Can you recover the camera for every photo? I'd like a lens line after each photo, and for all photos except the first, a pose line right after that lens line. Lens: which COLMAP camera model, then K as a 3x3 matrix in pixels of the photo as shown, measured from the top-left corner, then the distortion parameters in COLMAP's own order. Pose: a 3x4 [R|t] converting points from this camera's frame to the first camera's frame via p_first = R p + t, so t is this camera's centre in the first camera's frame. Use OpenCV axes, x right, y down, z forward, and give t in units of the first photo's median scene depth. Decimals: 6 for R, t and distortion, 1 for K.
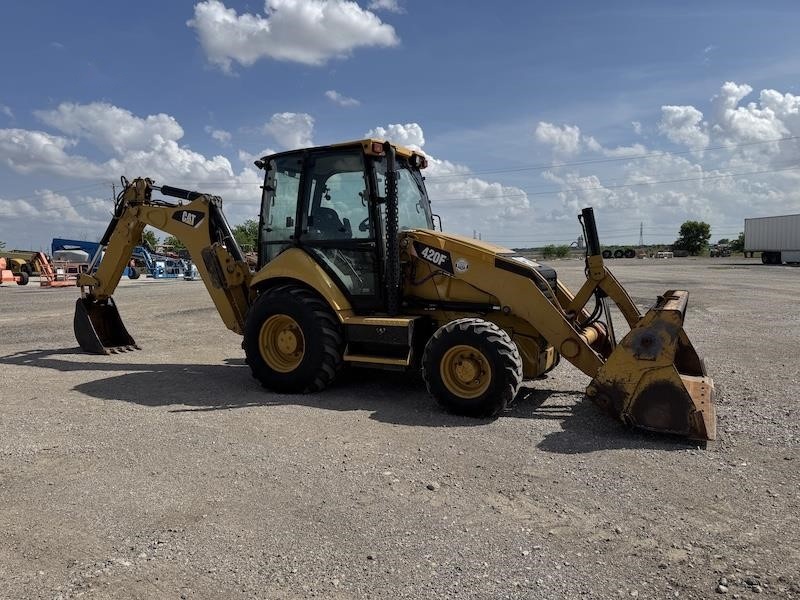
lens RADIAL K [[590.2, 0, 400.0], [0, 590.2, 300.0], [0, 0, 1]] dist [0.054295, -0.071459]
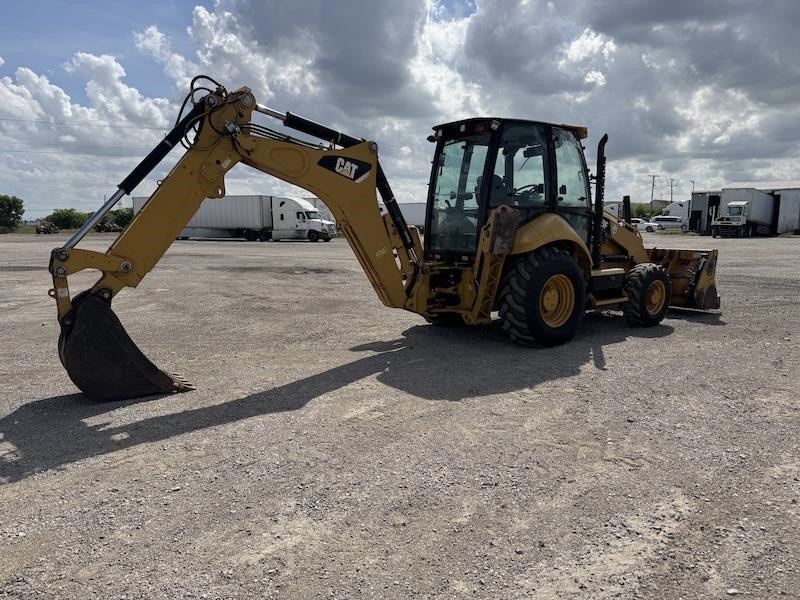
lens RADIAL K [[560.9, 0, 399.2], [0, 560.9, 316.6], [0, 0, 1]] dist [0.047845, -0.055789]
pose [[0.408735, -0.133928, 0.902773, -0.187953], [0.068542, 0.990885, 0.115967, -0.005882], [-0.910076, 0.014478, 0.414189, 0.123794]]
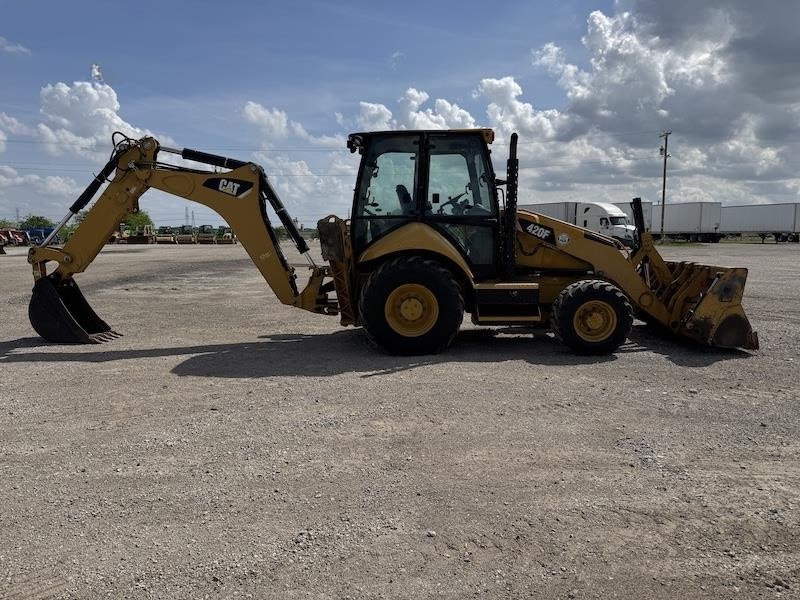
lens RADIAL K [[558.8, 0, 410.8], [0, 558.8, 330.8], [0, 0, 1]] dist [0.060090, -0.058539]
pose [[0.870755, -0.071224, 0.486531, -0.105245], [0.026022, 0.994742, 0.099049, 0.001211], [-0.491028, -0.073586, 0.868030, 0.014385]]
